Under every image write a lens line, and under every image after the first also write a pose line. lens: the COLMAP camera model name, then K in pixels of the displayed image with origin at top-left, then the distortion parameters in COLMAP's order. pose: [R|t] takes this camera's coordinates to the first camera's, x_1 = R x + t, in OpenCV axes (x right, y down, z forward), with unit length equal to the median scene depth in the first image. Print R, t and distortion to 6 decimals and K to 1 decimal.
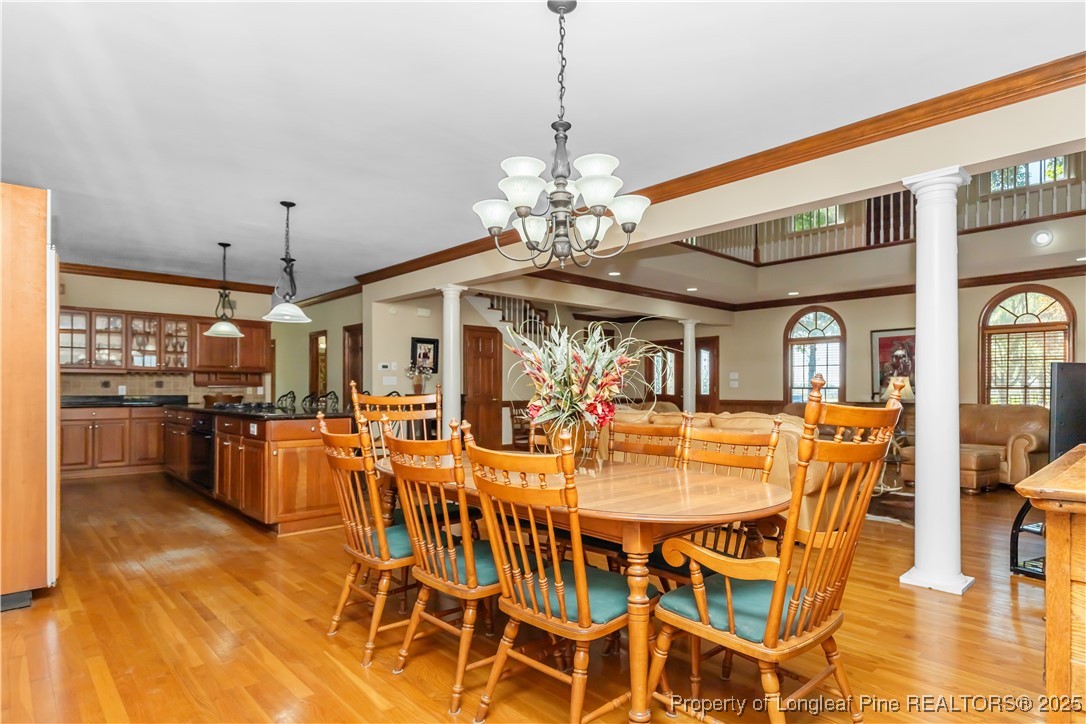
lens RADIAL K [[598.4, 0, 546.5], [0, 598.4, 387.4], [0, 0, 1]] dist [0.002978, 0.000686]
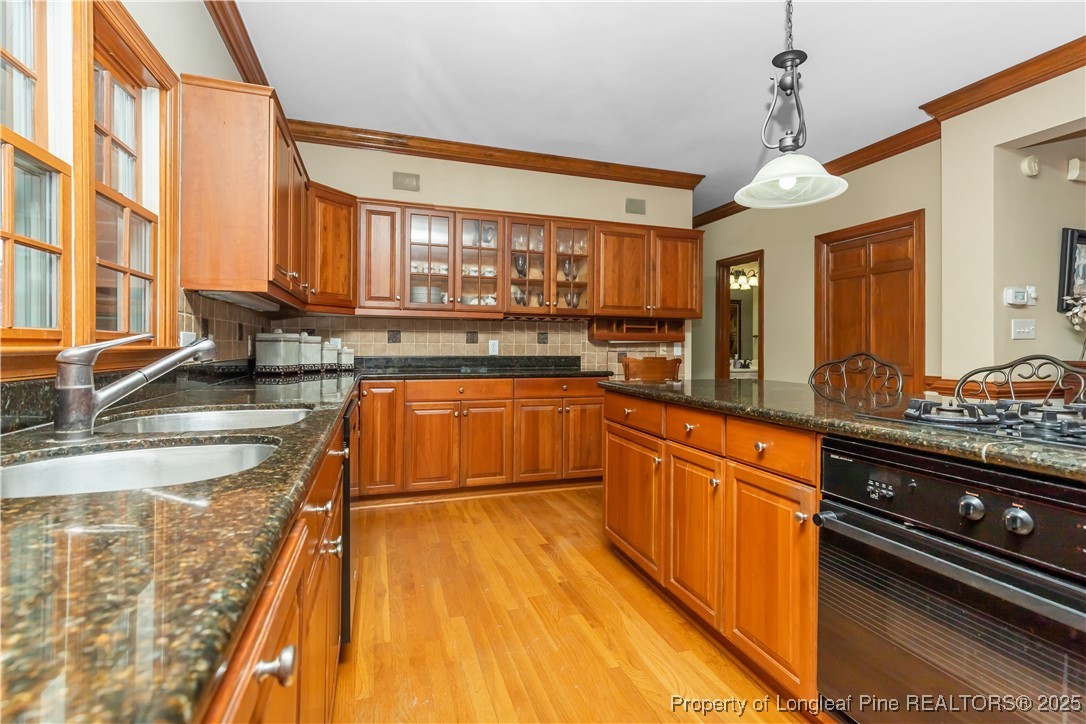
lens RADIAL K [[509.0, 0, 544.0], [0, 509.0, 344.0], [0, 0, 1]] dist [0.022365, -0.015219]
pose [[0.912327, 0.003992, -0.409443, -0.446905], [-0.004698, 0.999989, -0.000718, 0.001453], [0.409435, 0.002579, 0.912335, 0.545138]]
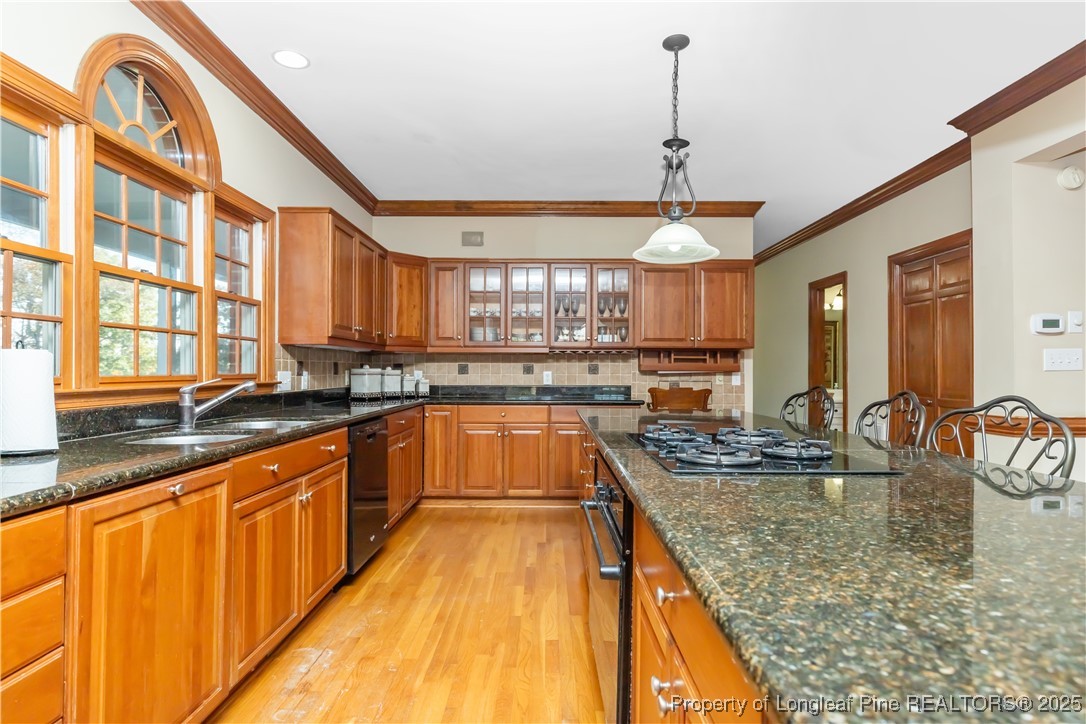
lens RADIAL K [[557.6, 0, 543.0], [0, 557.6, 362.0], [0, 0, 1]] dist [0.016028, 0.000442]
pose [[0.731946, -0.008493, -0.681309, -0.274273], [0.001018, 0.999935, -0.011371, -0.006020], [0.681362, 0.007629, 0.731907, 0.526034]]
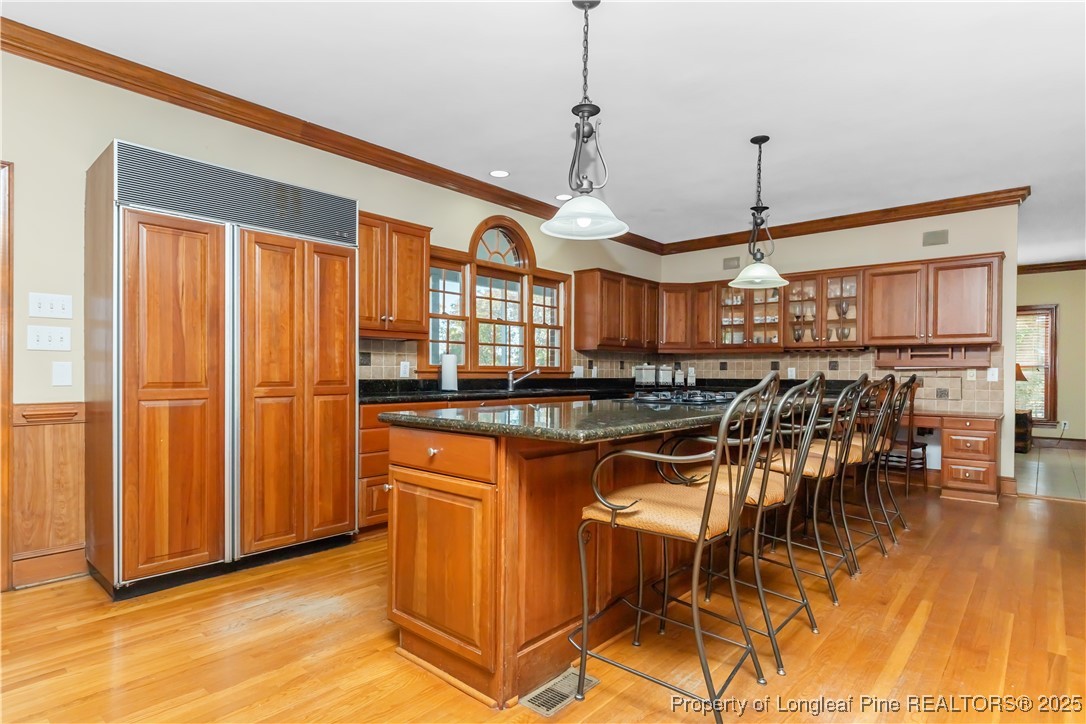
lens RADIAL K [[566.0, 0, 543.3], [0, 566.0, 374.8], [0, 0, 1]] dist [0.000404, 0.000027]
pose [[0.099805, 0.005576, -0.994991, 0.026747], [-0.002077, 0.999983, 0.005396, 0.003895], [0.995005, 0.001528, 0.099815, 0.584699]]
